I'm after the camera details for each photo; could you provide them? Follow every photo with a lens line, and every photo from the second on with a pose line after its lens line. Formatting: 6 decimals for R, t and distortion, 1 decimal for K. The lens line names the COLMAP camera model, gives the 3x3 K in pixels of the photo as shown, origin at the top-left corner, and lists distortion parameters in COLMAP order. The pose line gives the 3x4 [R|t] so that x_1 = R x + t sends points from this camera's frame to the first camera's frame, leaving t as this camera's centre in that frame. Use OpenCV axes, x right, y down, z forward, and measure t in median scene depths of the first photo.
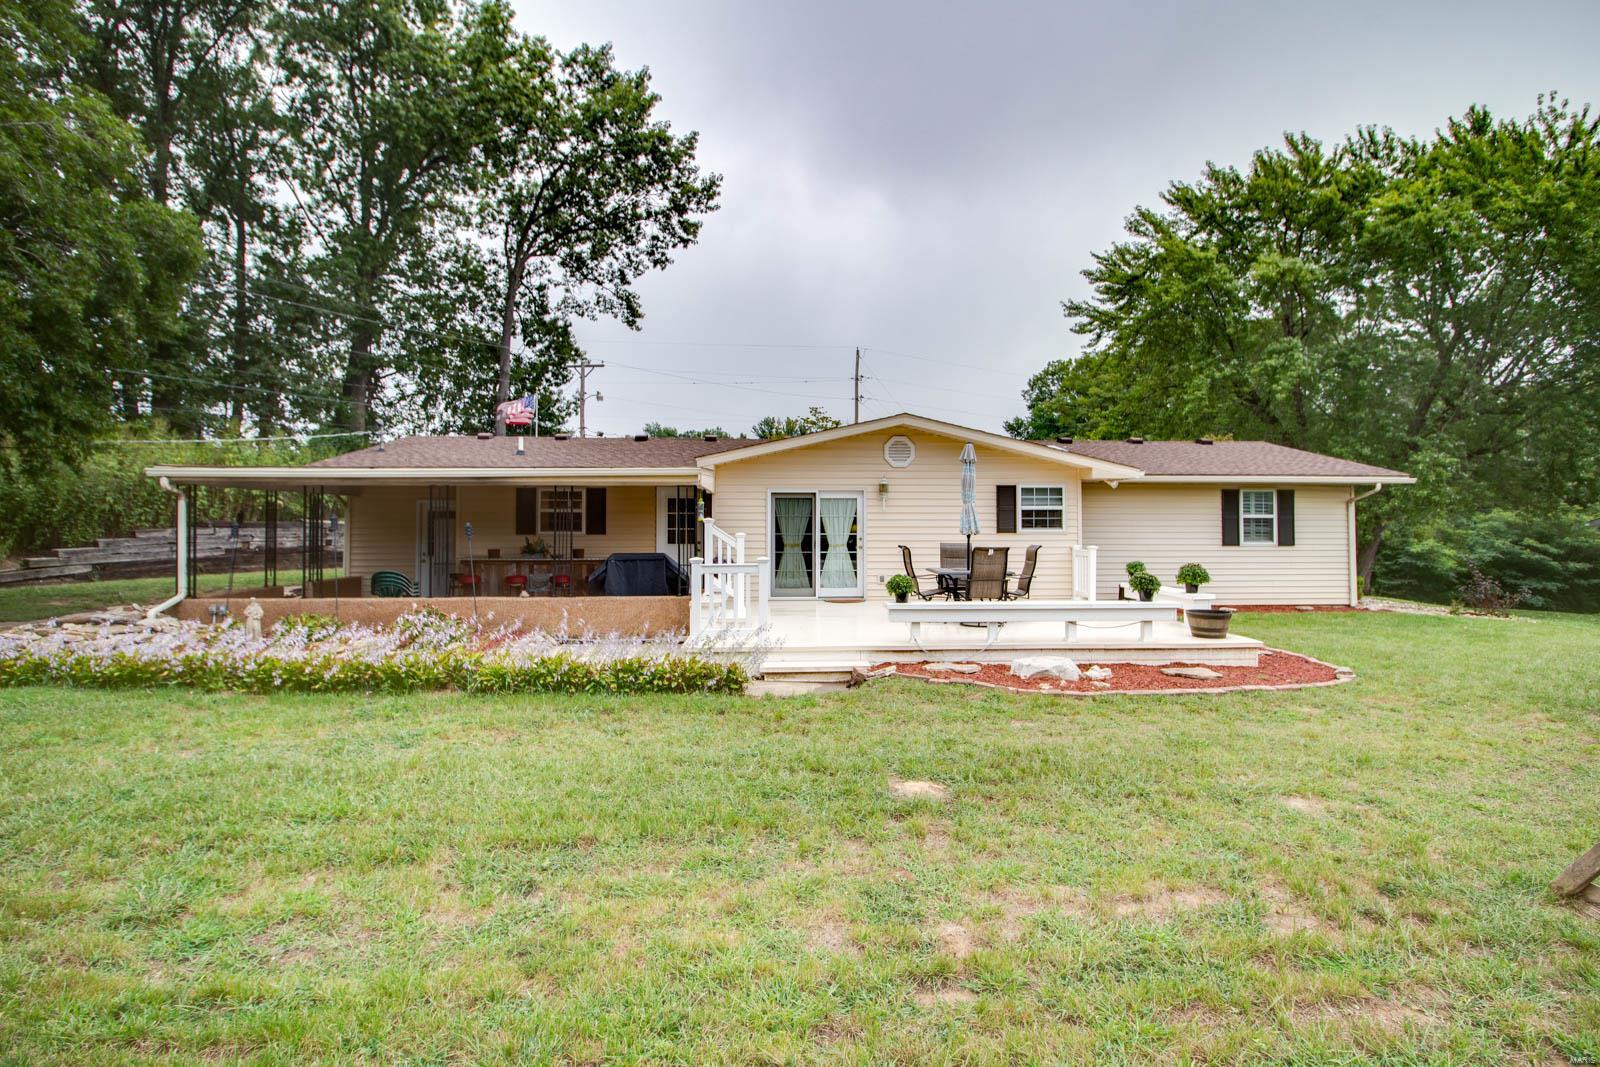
lens RADIAL K [[755.5, 0, 806.1], [0, 755.5, 512.8], [0, 0, 1]] dist [0.001714, -0.015167]
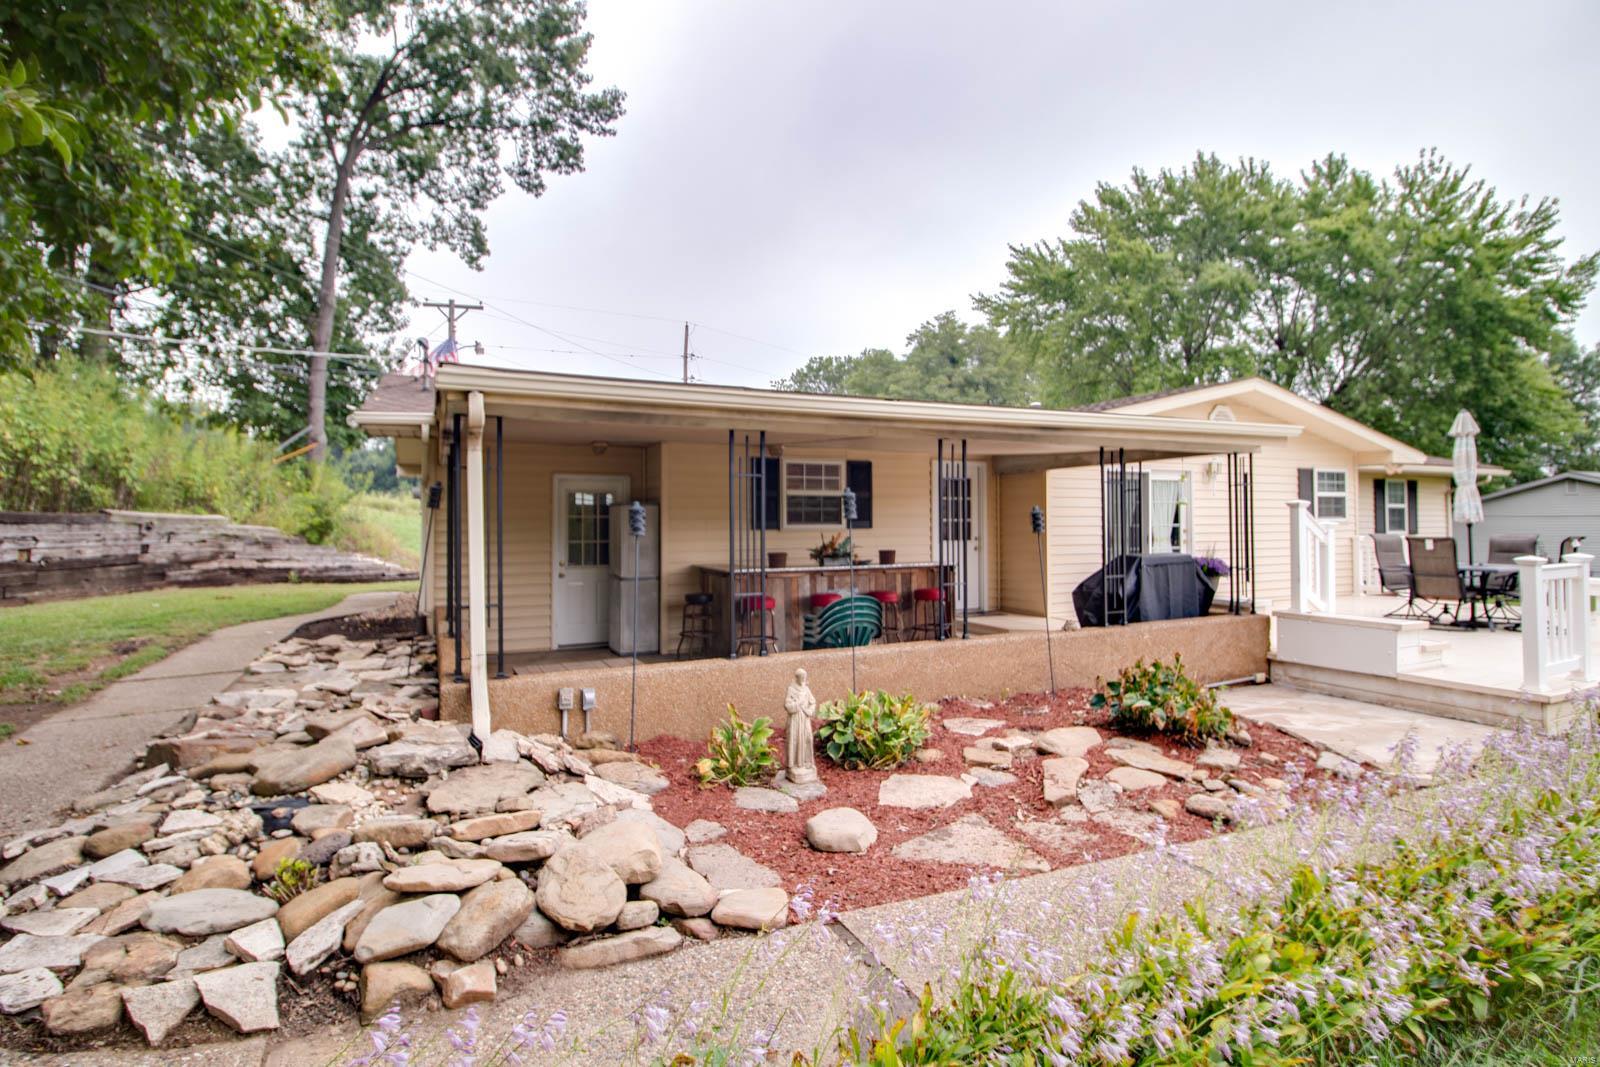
lens RADIAL K [[763.0, 0, 799.3], [0, 763.0, 509.1], [0, 0, 1]] dist [0.001439, 0.000053]
pose [[0.925225, 0.001469, 0.379415, -0.266357], [-0.002514, 0.999994, 0.002258, 0.004348], [-0.379410, -0.003043, 0.925224, 0.172529]]
